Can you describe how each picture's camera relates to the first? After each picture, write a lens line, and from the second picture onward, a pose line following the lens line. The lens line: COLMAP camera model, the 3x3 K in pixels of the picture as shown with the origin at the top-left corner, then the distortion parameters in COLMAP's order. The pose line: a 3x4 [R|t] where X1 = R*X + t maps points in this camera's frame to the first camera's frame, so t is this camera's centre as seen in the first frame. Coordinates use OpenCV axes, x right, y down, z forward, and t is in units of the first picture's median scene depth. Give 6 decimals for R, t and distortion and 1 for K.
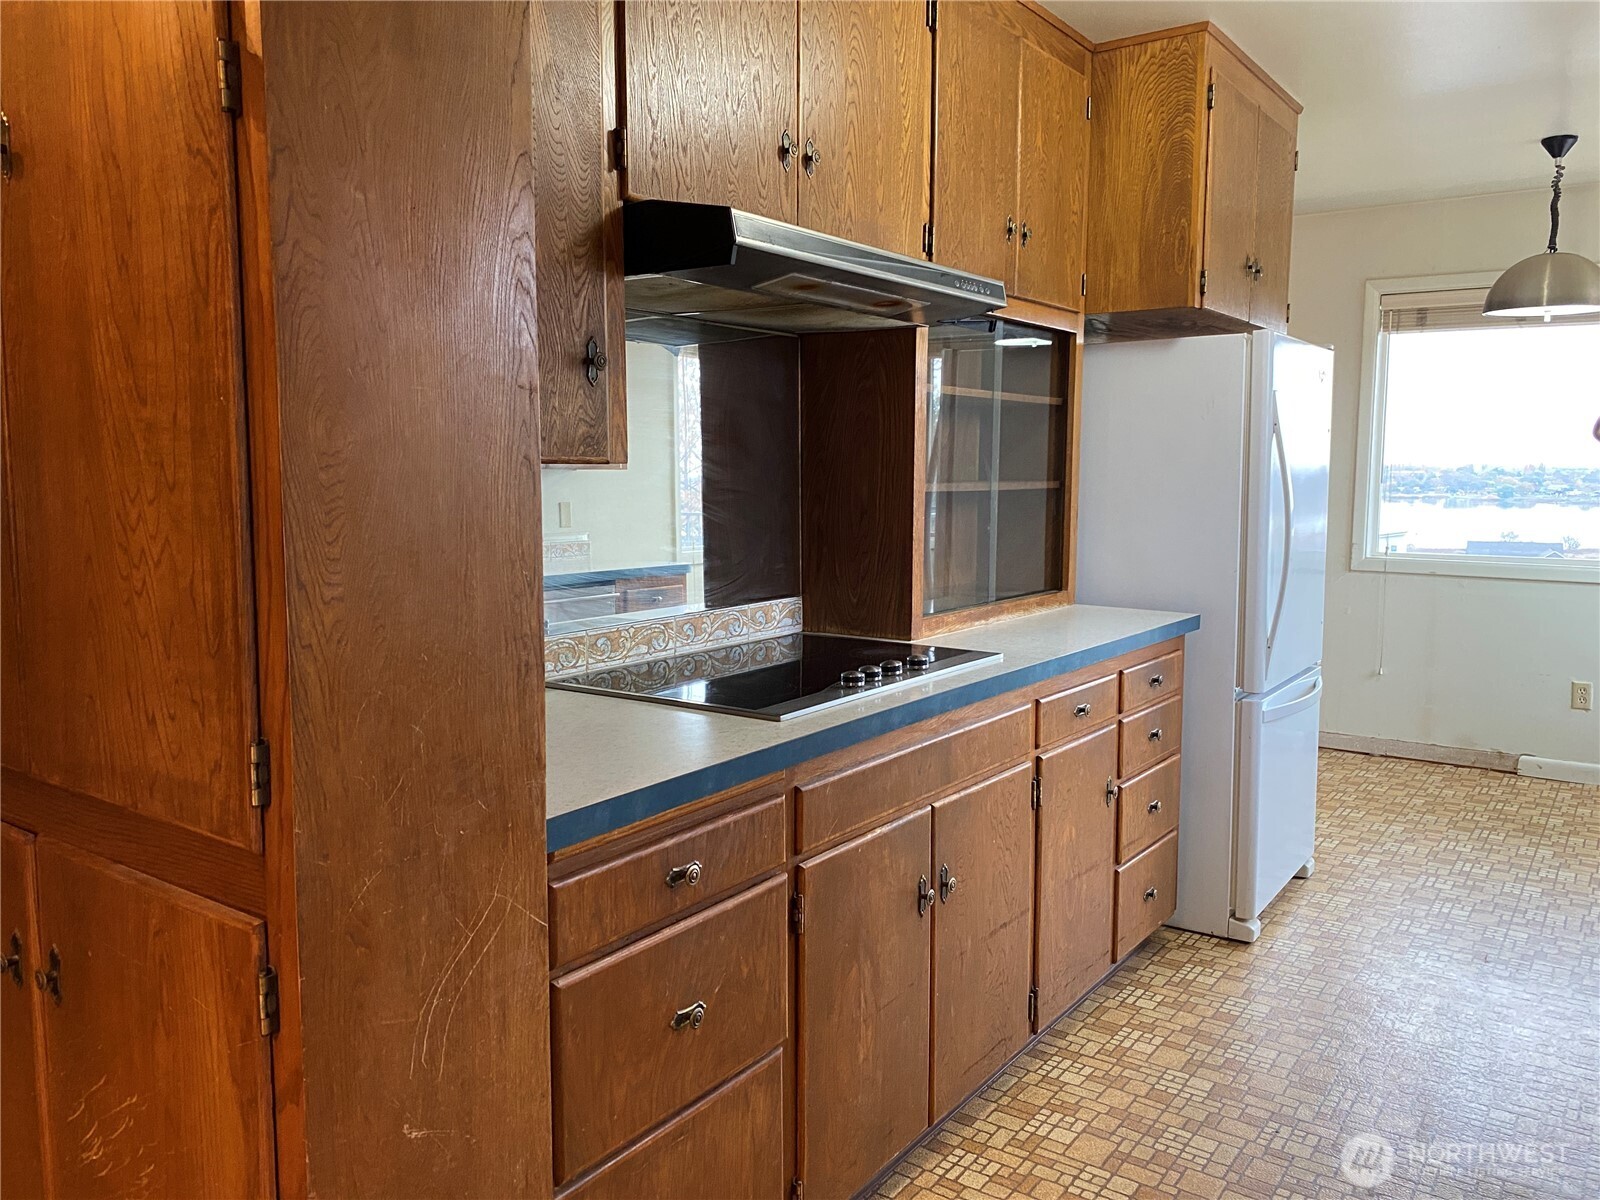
lens RADIAL K [[1217.4, 0, 797.0], [0, 1217.4, 589.1], [0, 0, 1]] dist [0.033548, -0.026579]
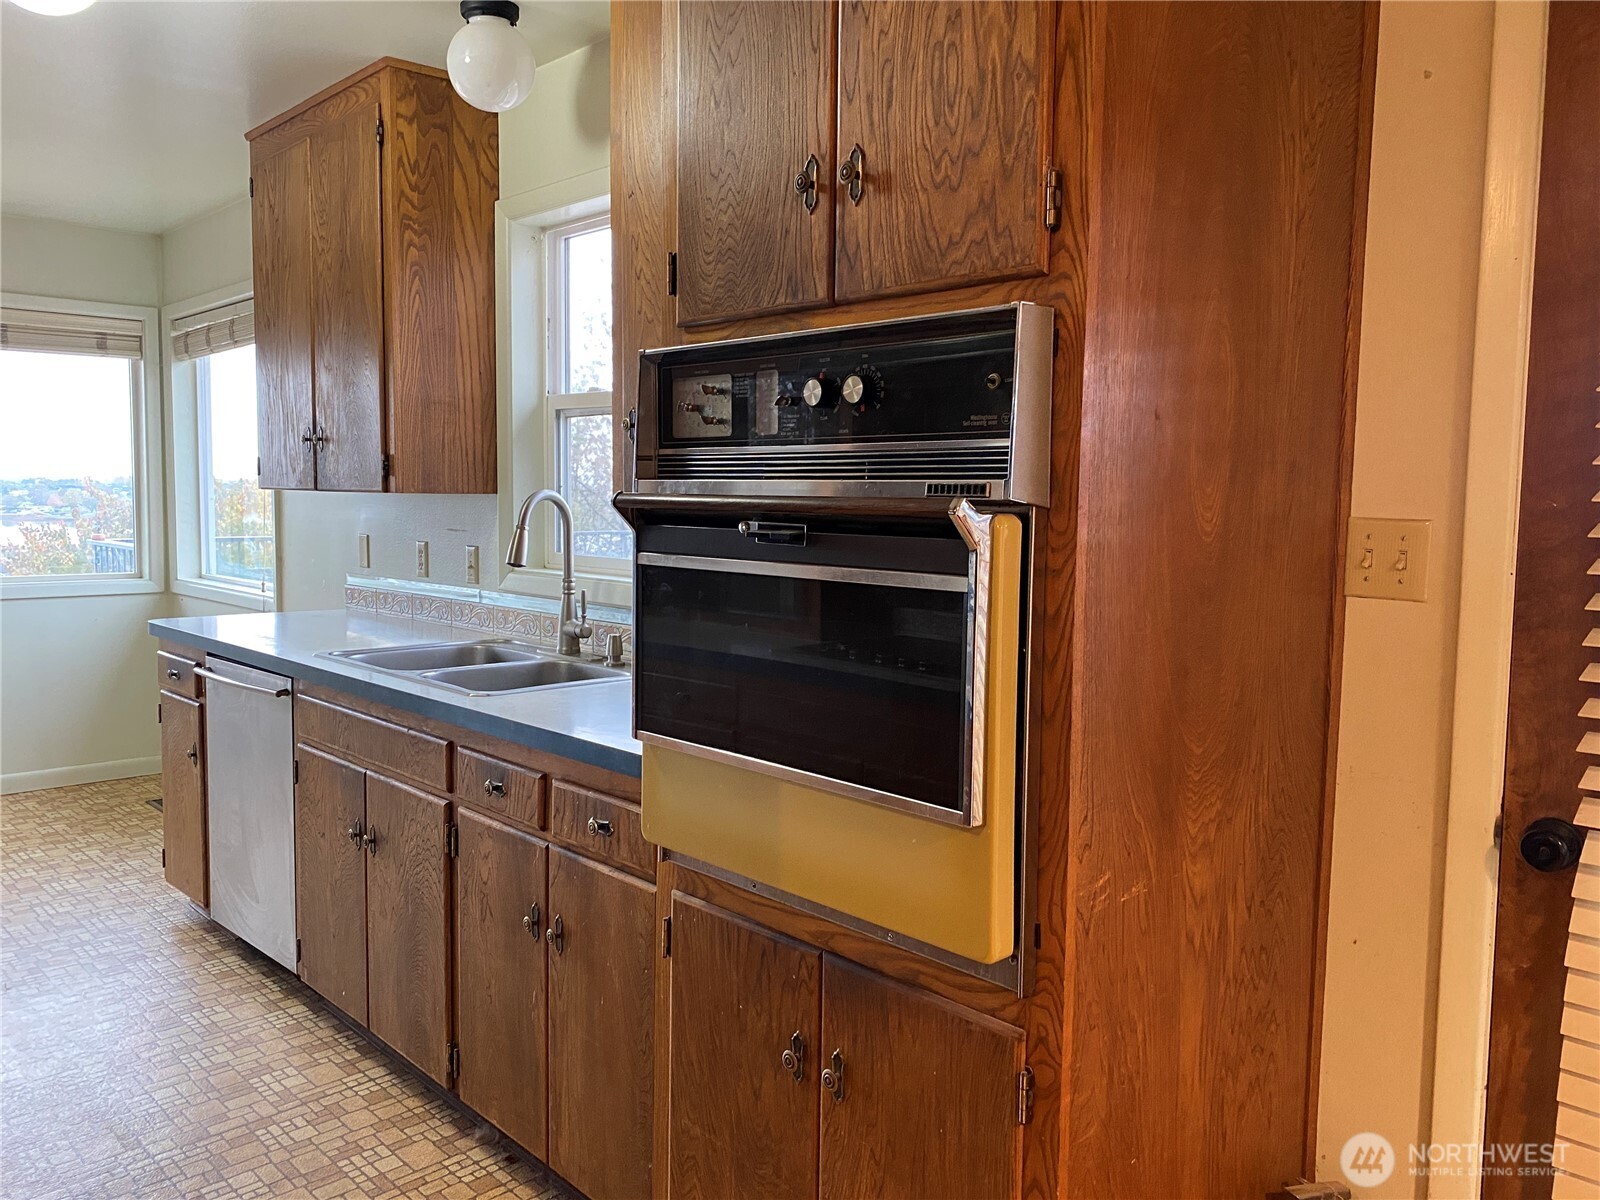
lens RADIAL K [[1217.4, 0, 823.5], [0, 1217.4, 596.5], [0, 0, 1]] dist [0.033548, -0.026579]
pose [[0.177980, -0.085970, 0.980272, -0.279868], [0.087416, 0.993619, 0.071270, -0.026454], [-0.980144, 0.073007, 0.184359, 0.145878]]
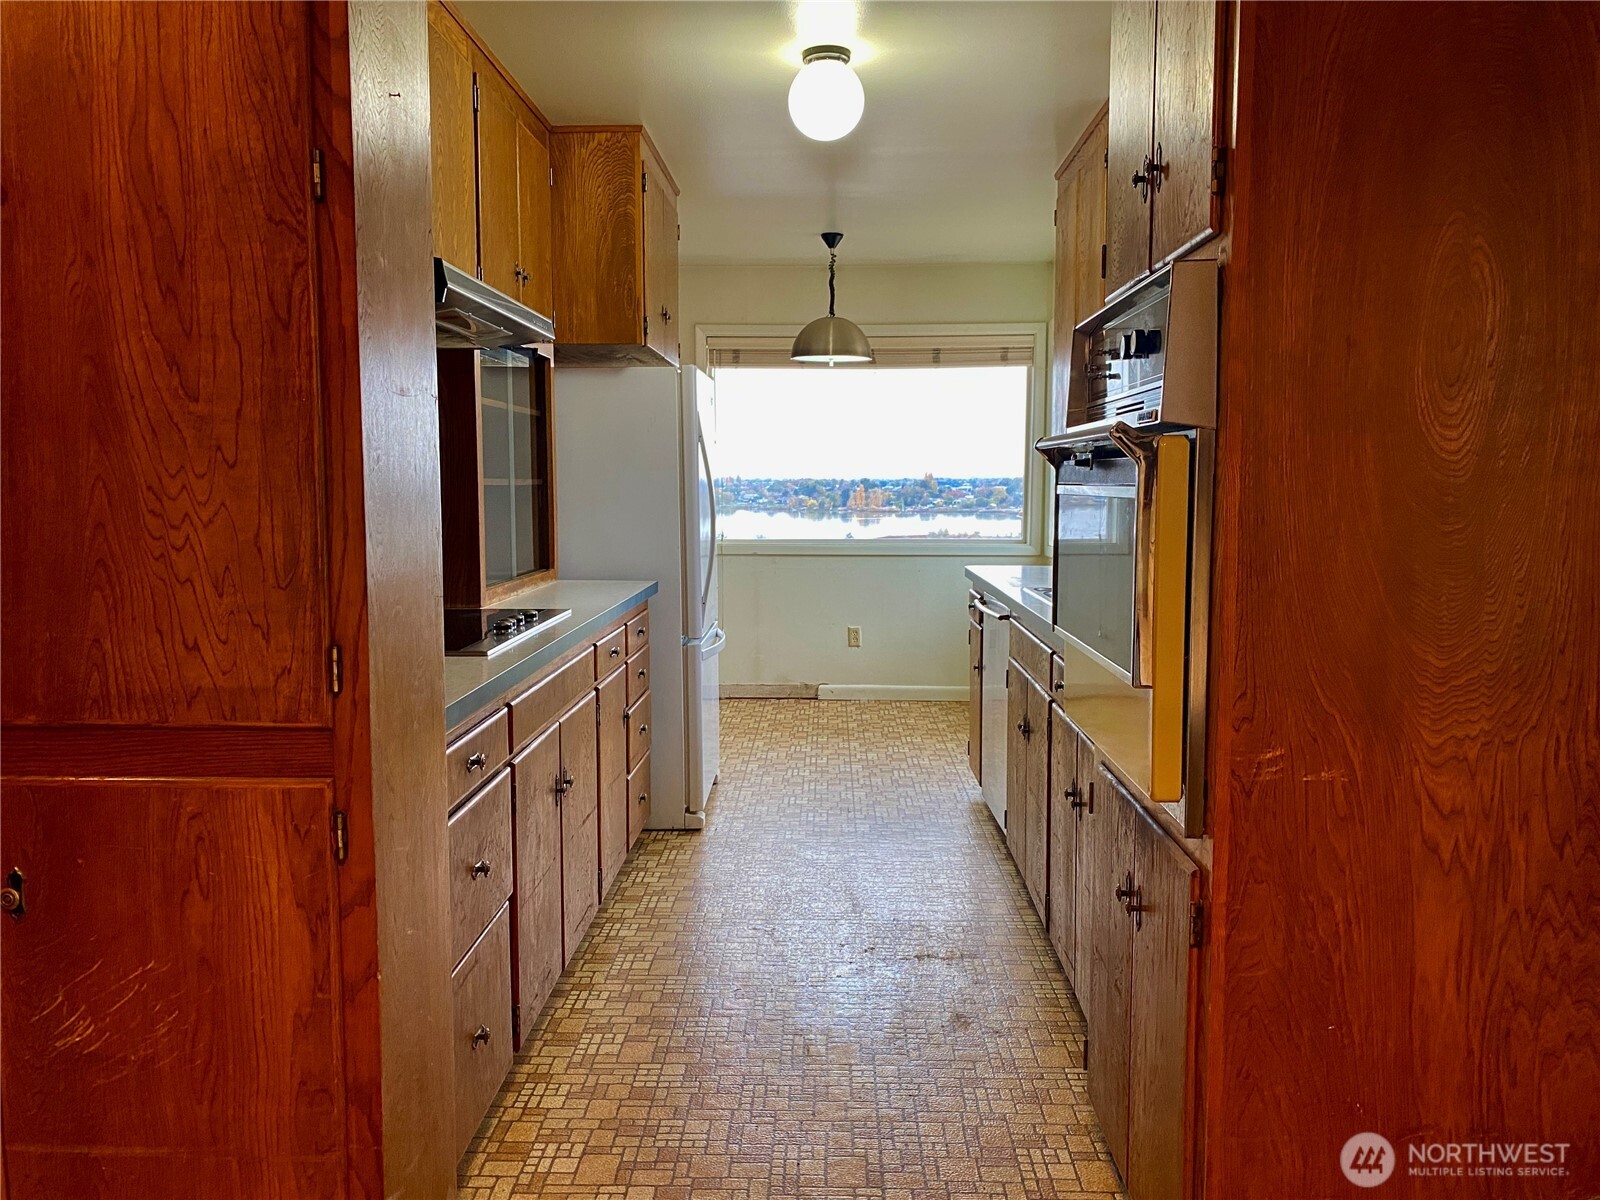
lens RADIAL K [[1217.4, 0, 805.0], [0, 1217.4, 609.5], [0, 0, 1]] dist [0.033548, -0.026579]
pose [[0.824929, -0.065461, 0.561434, -0.277518], [0.062275, 0.997750, 0.024831, 0.029055], [-0.561796, 0.014479, 0.827149, -0.162832]]
